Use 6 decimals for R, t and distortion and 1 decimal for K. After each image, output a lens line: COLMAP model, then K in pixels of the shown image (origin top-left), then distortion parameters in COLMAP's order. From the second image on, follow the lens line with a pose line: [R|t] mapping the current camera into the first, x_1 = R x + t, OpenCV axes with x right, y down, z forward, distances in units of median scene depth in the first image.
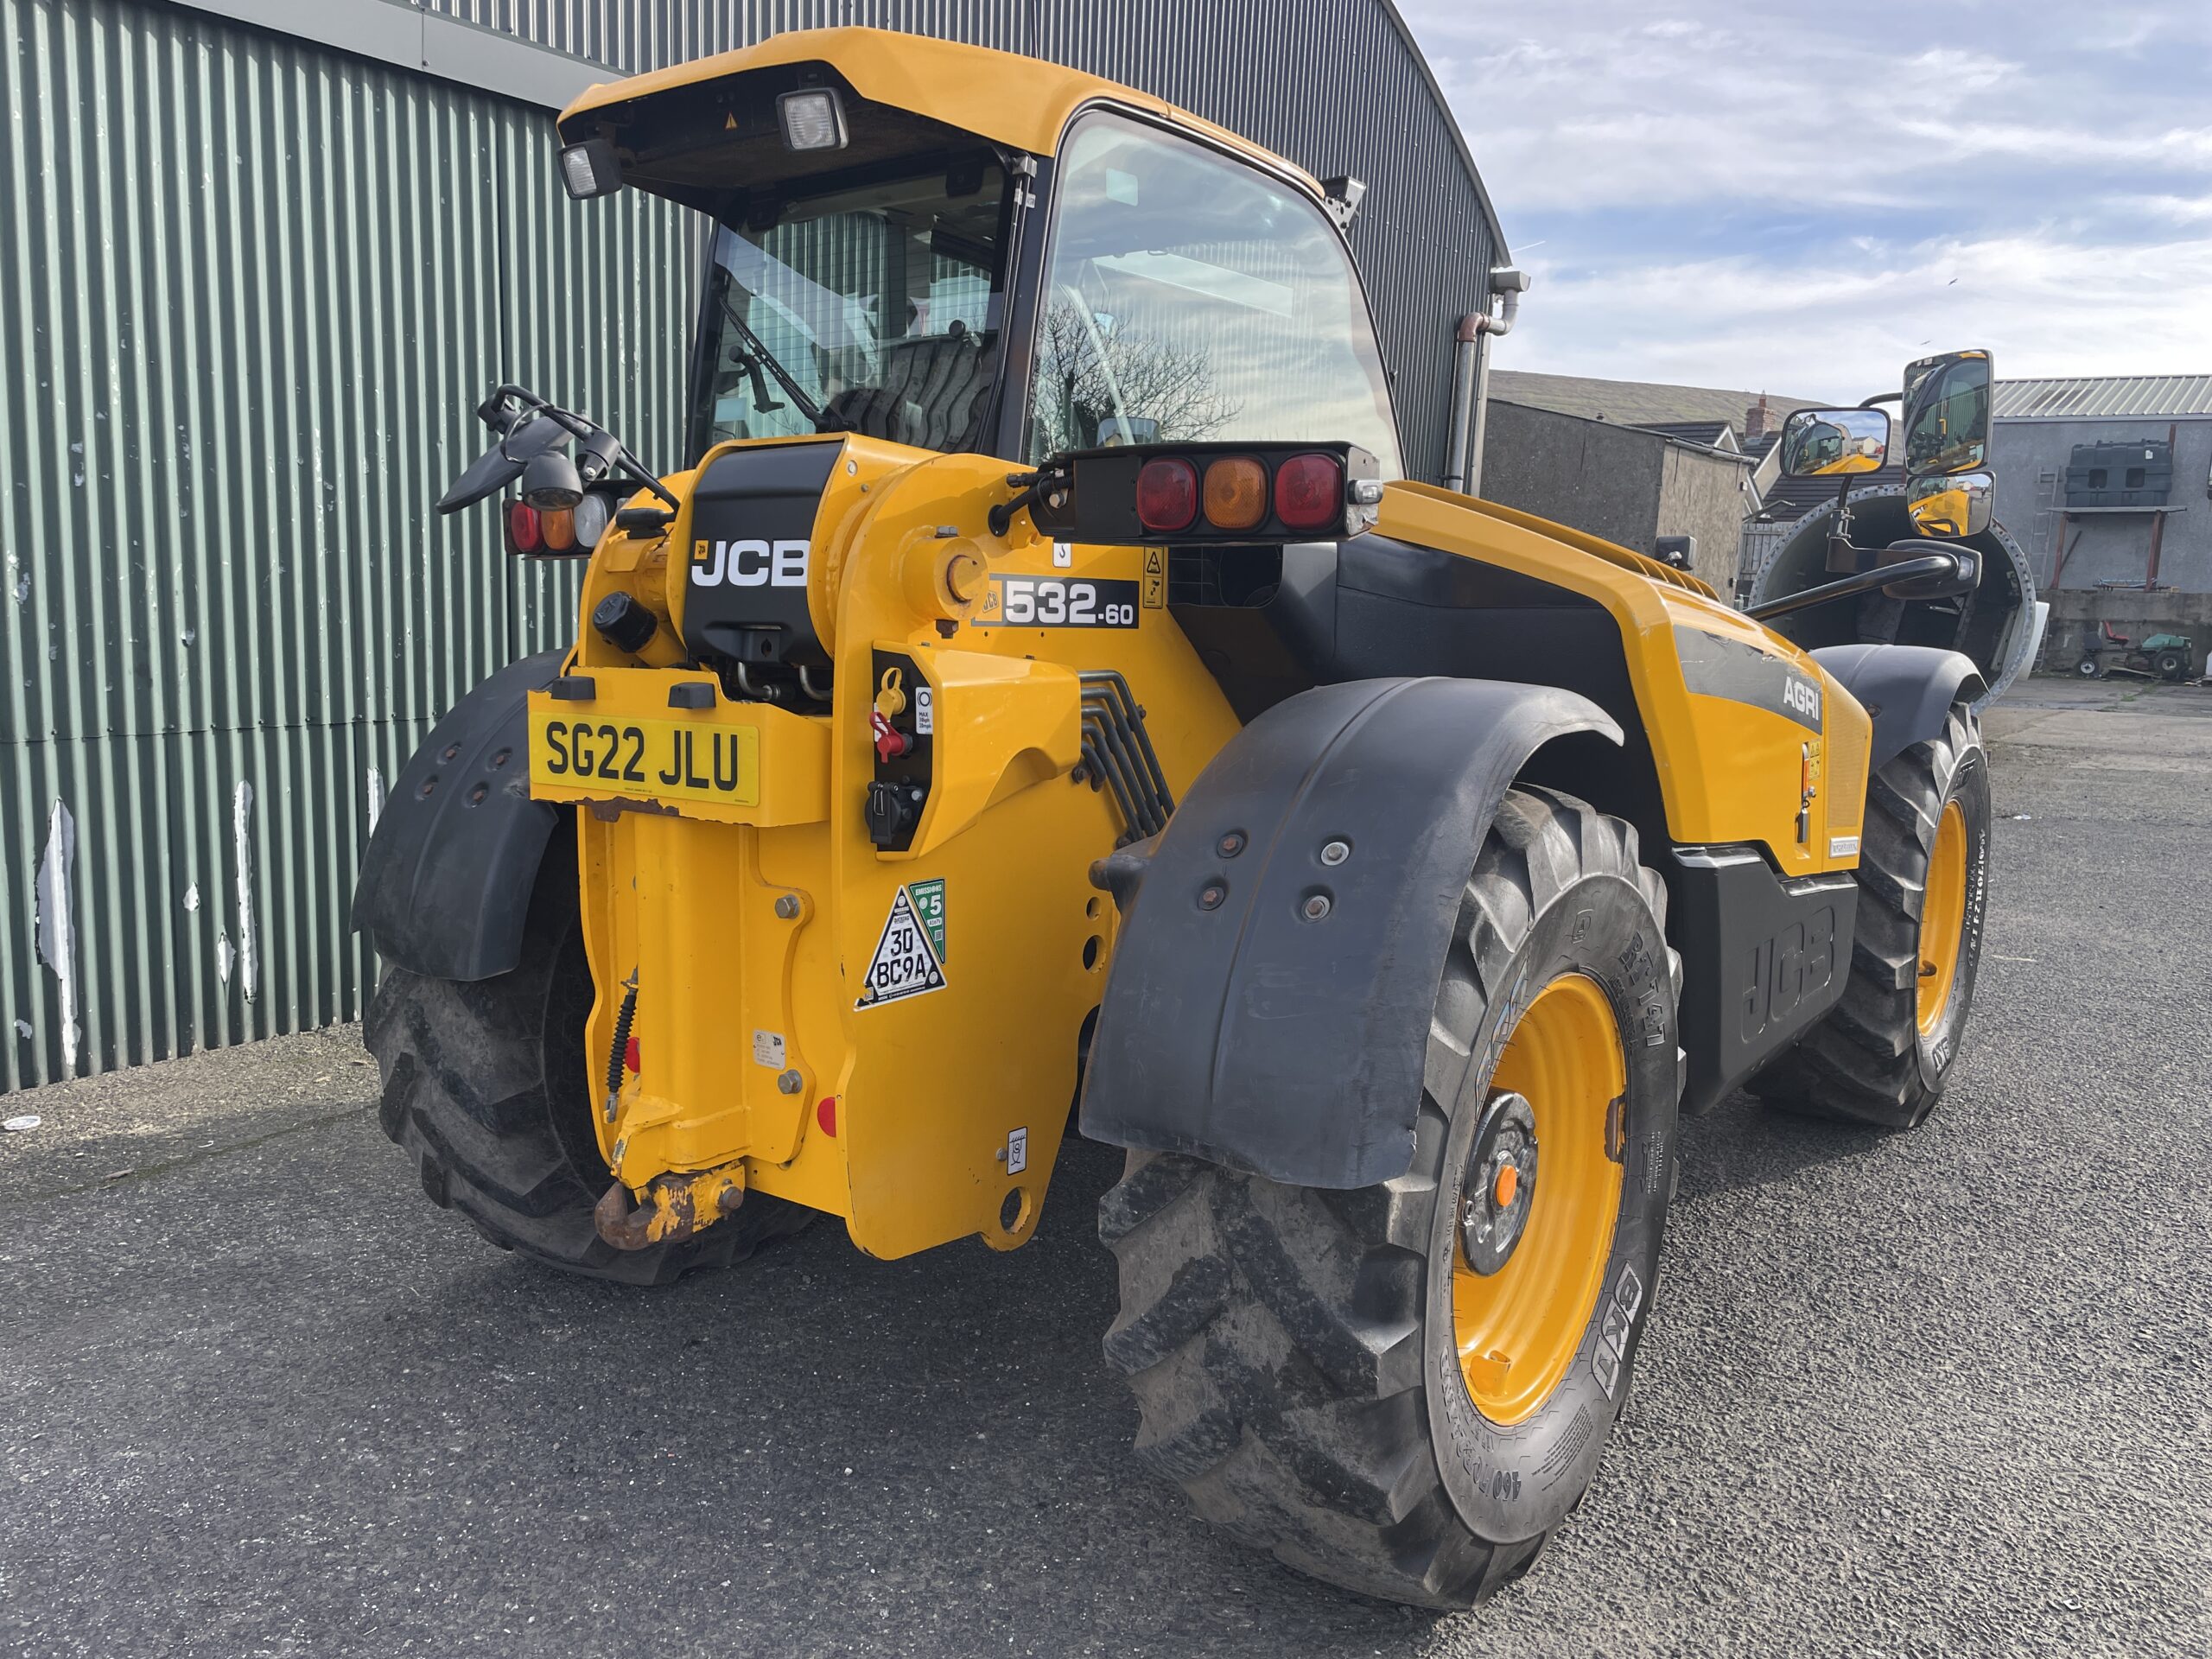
lens RADIAL K [[1661.0, 0, 1126.2], [0, 1661.0, 821.4], [0, 0, 1]] dist [0.079756, -0.099977]
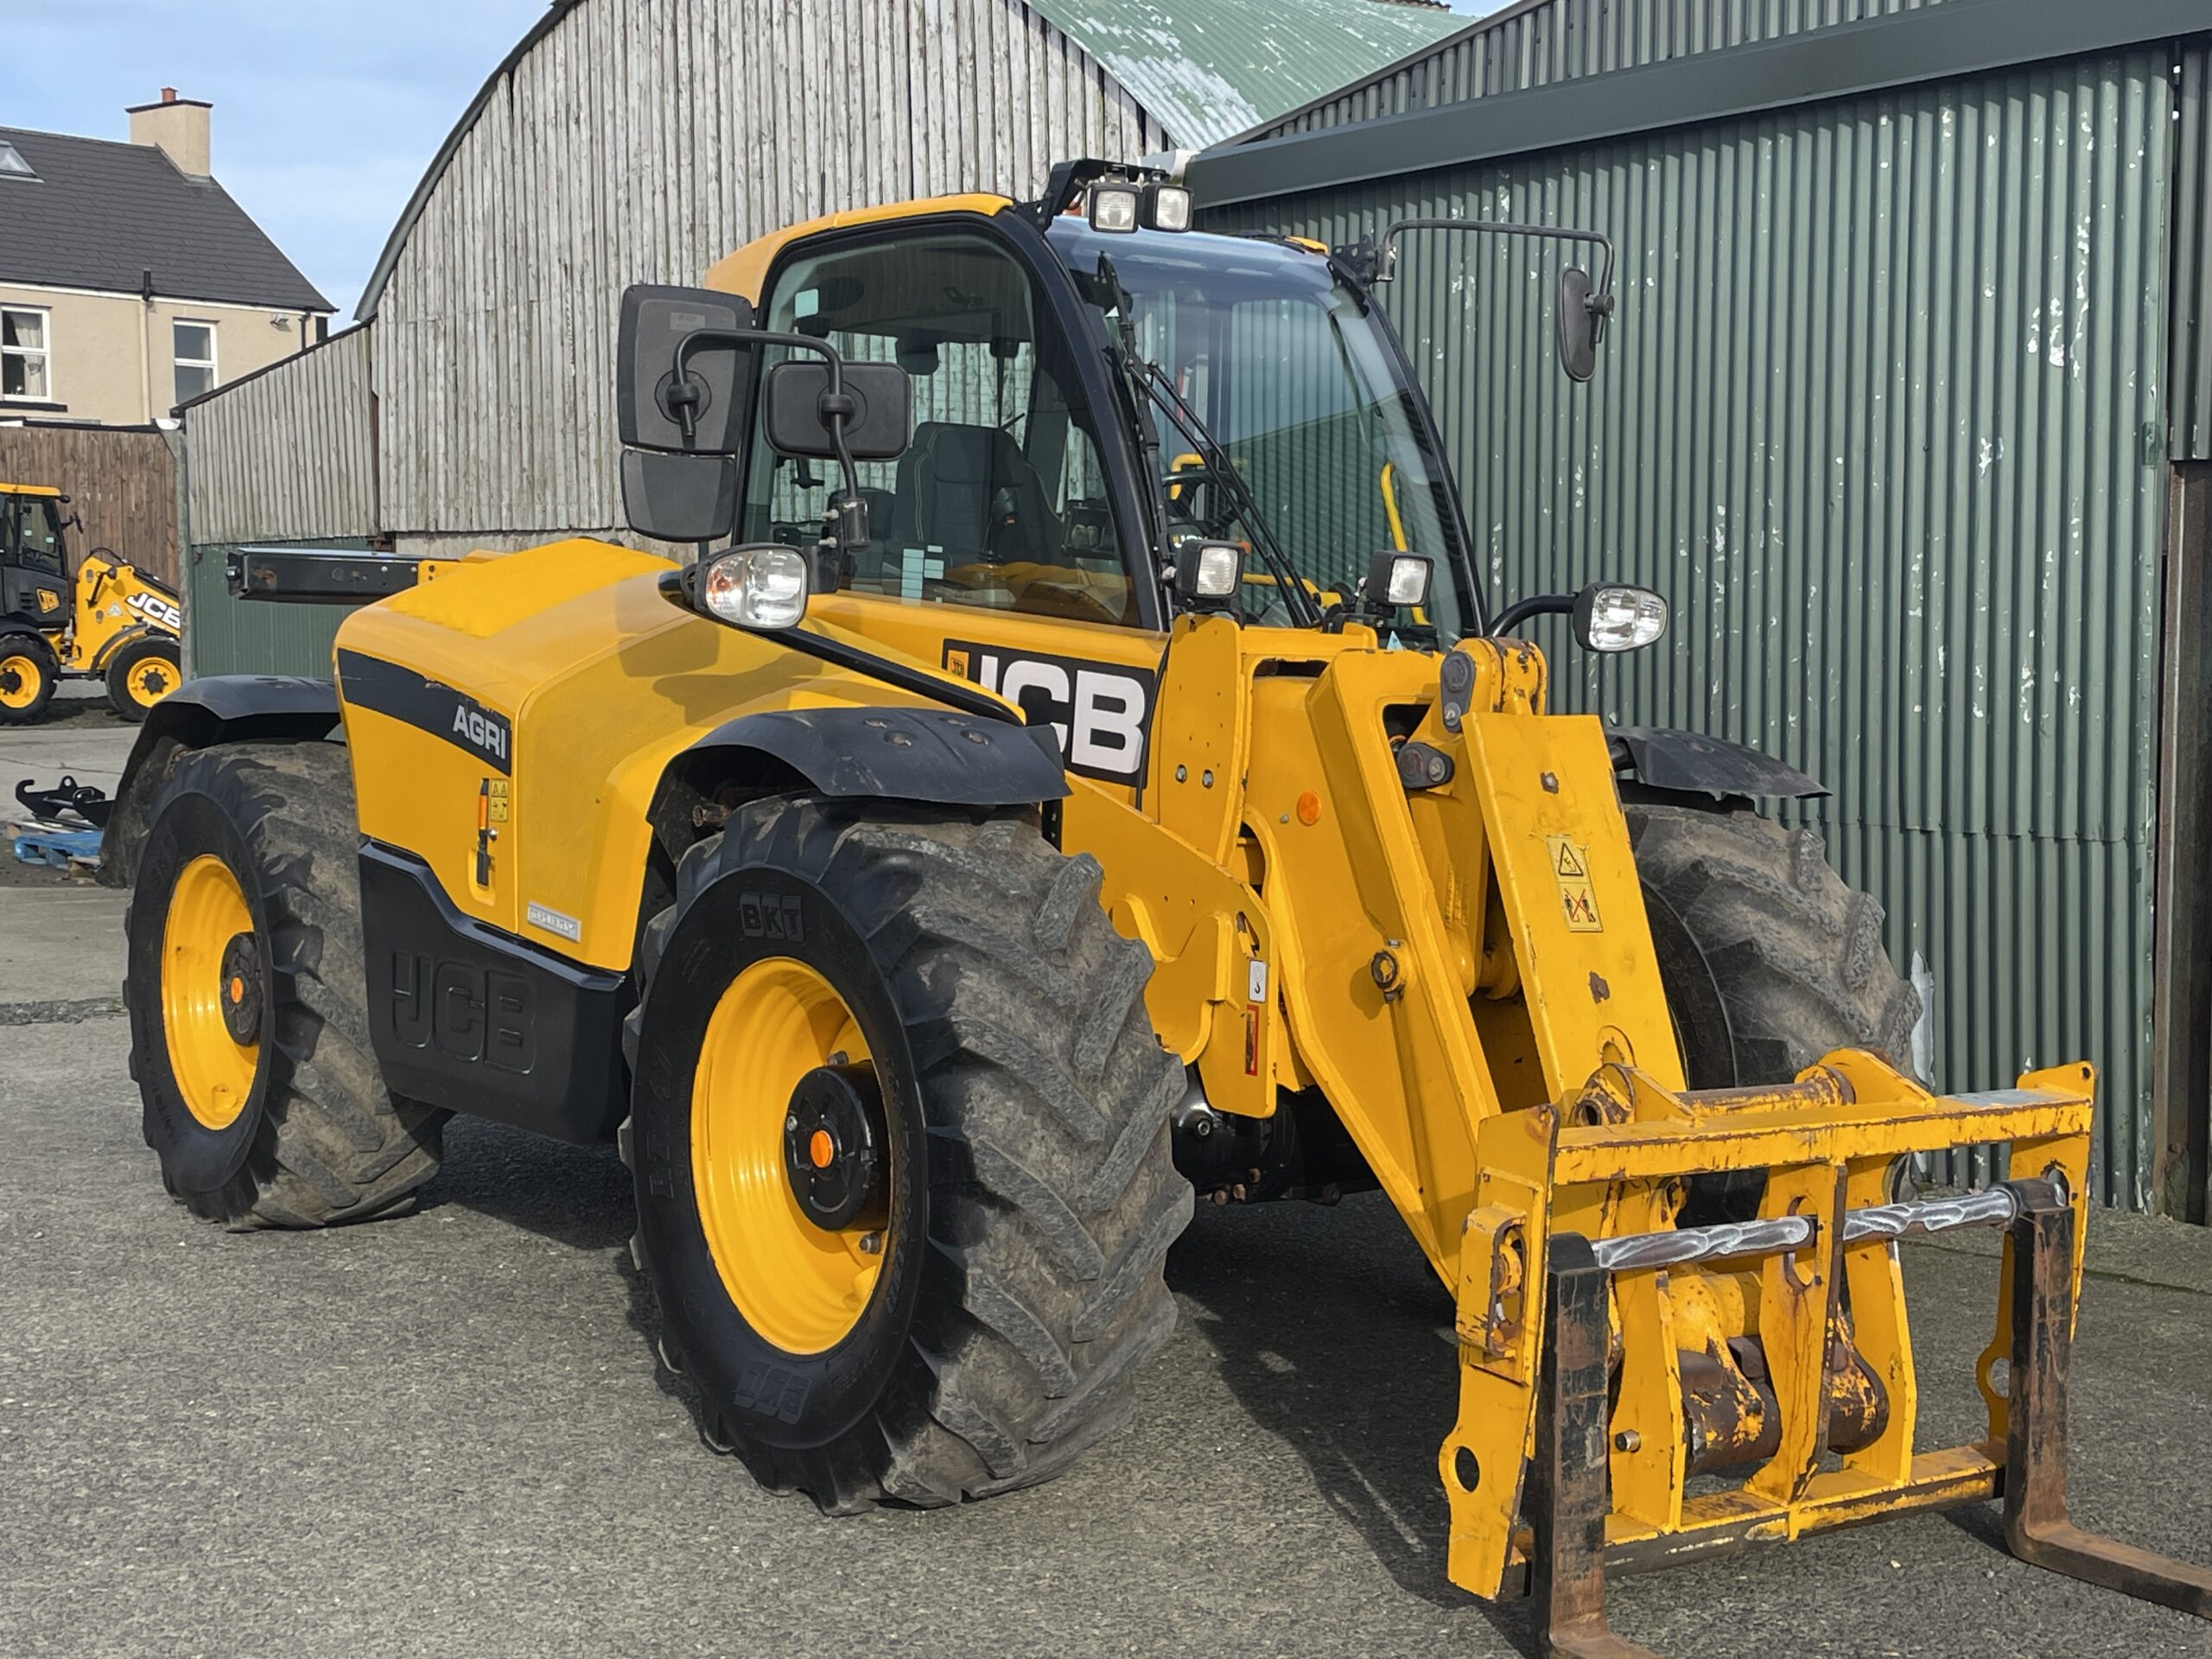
lens RADIAL K [[2987.1, 0, 1114.0], [0, 2987.1, 815.8], [0, 0, 1]] dist [0.054977, 0.000000]
pose [[-0.302829, 0.028811, -0.952609, 1.851189], [-0.154415, 0.984853, 0.078874, -0.207757], [0.940452, 0.170983, -0.293793, 1.781542]]
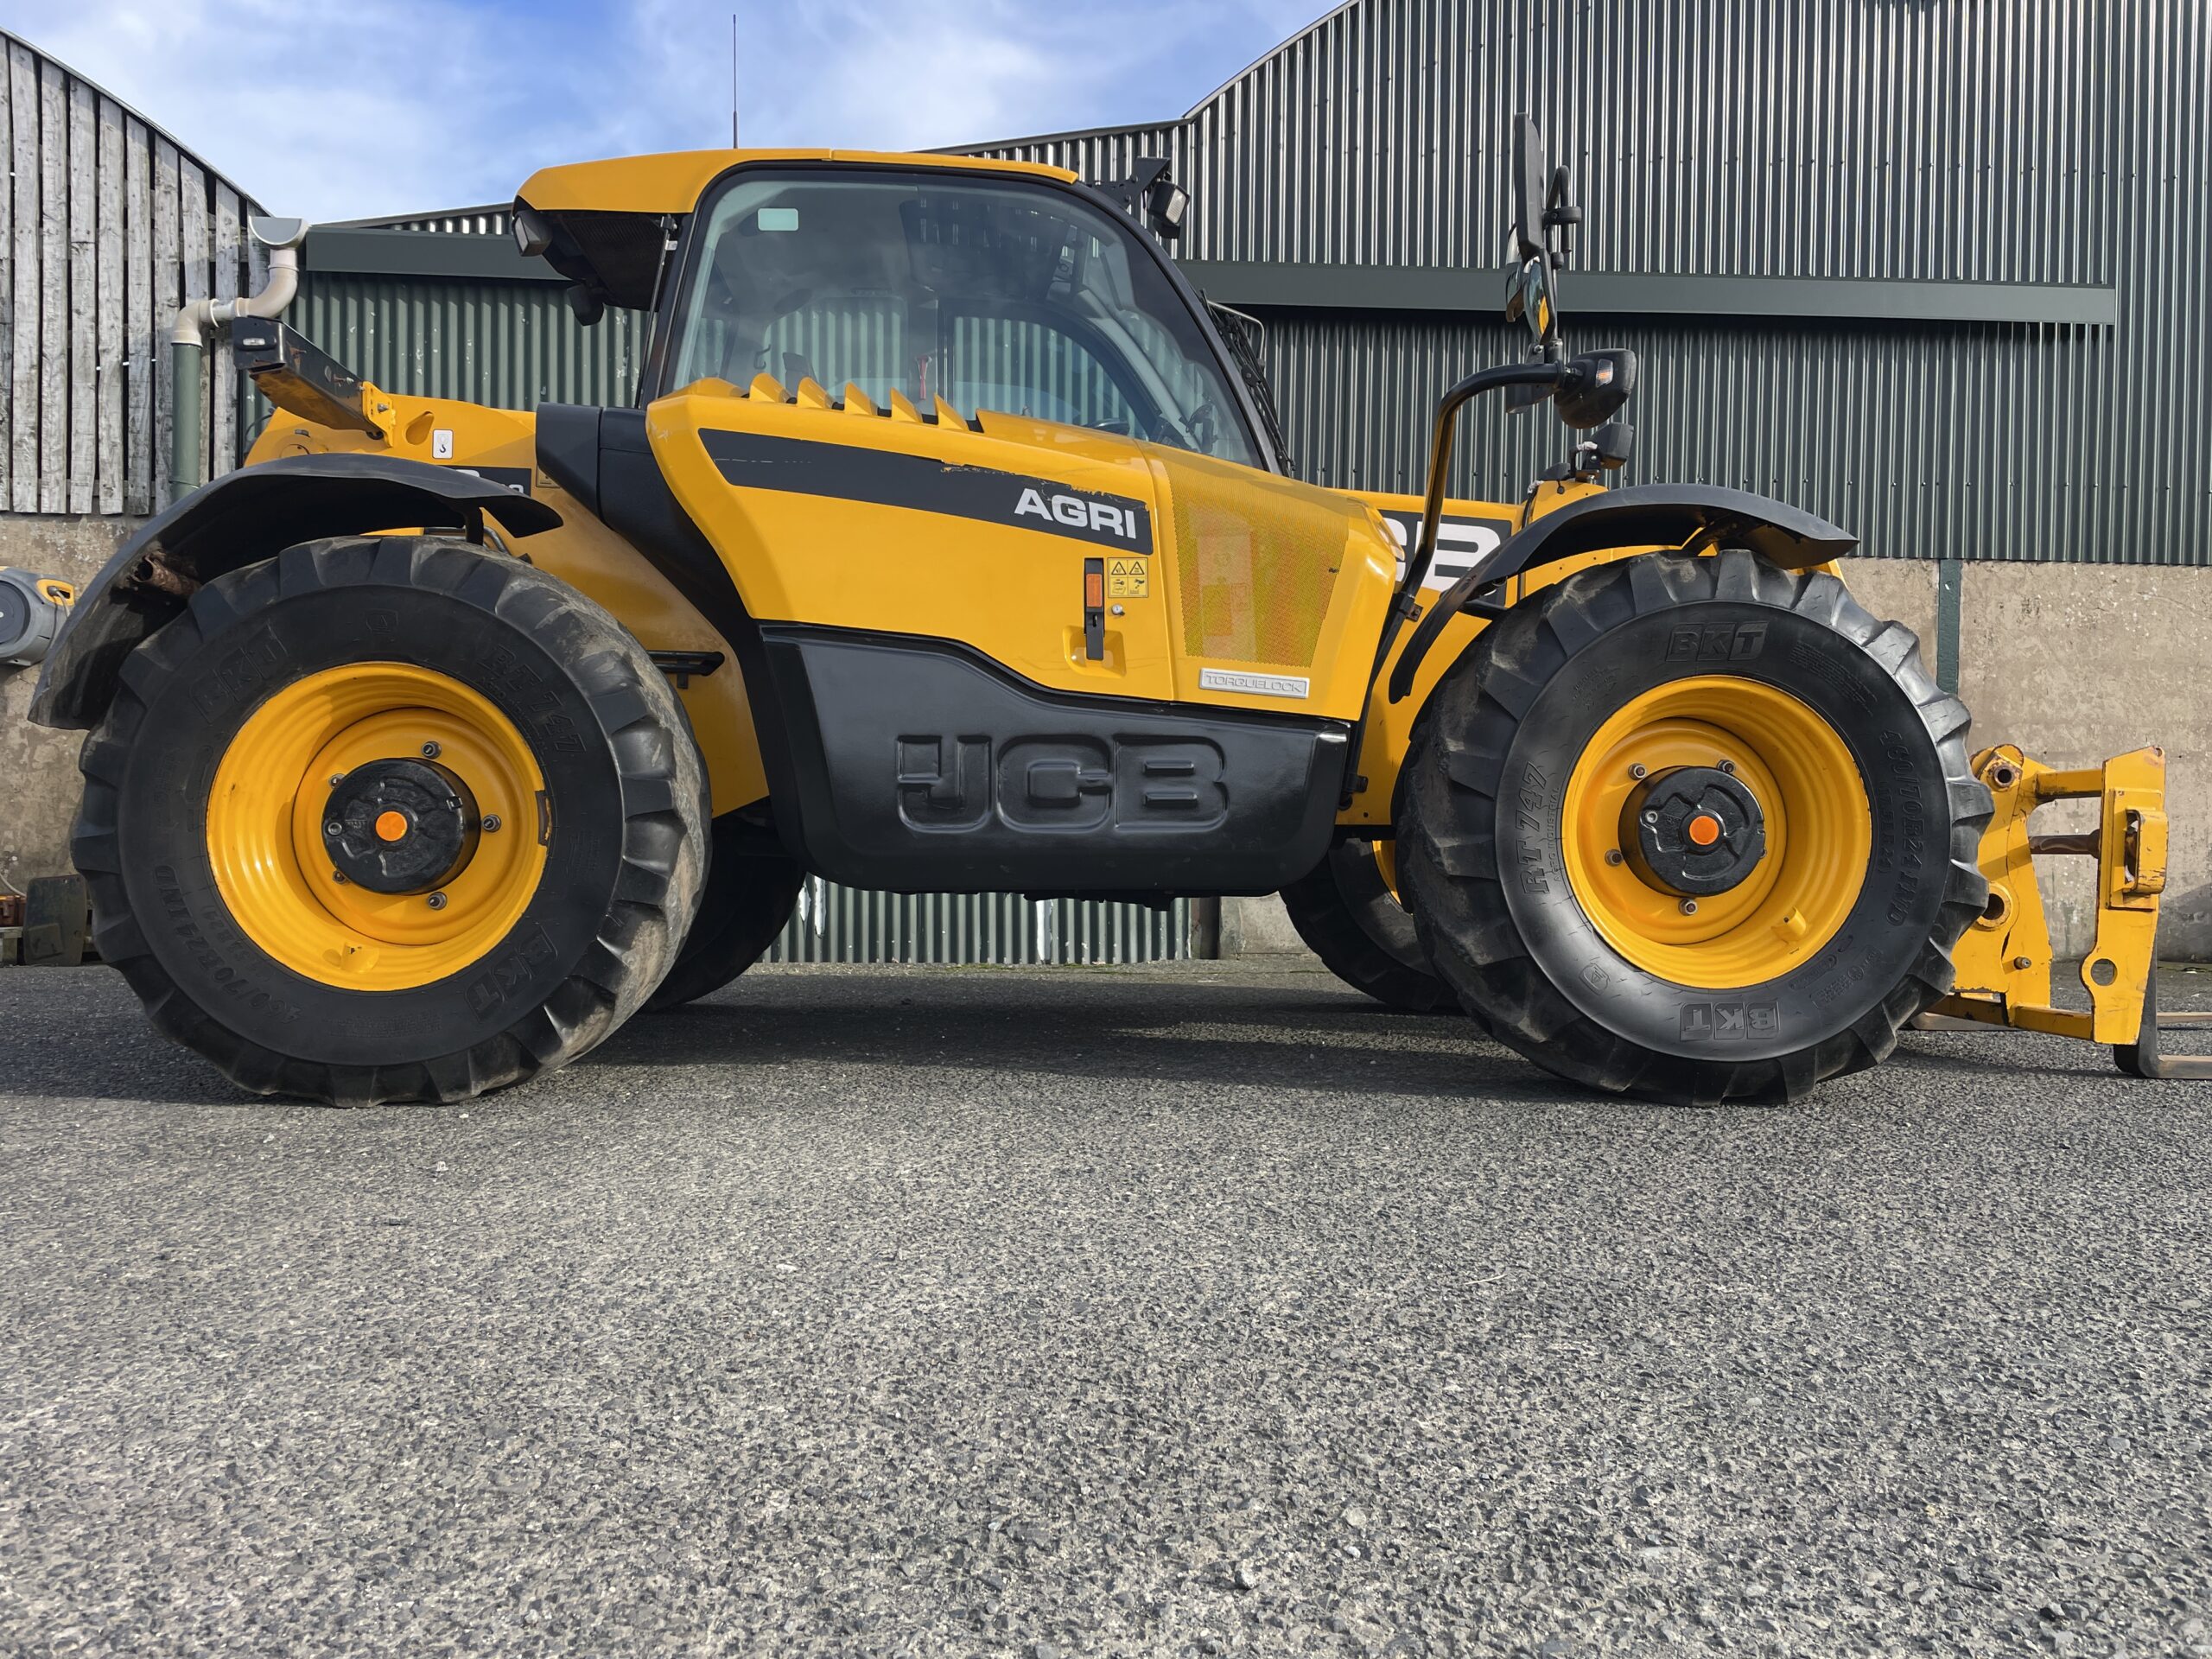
lens RADIAL K [[1661.0, 0, 1116.2], [0, 1661.0, 810.3], [0, 0, 1]] dist [0.079756, -0.099977]
pose [[0.642253, -0.023263, -0.766140, 1.124493], [-0.100214, 0.988411, -0.114022, 0.205540], [0.759913, 0.150009, 0.632479, 0.398509]]
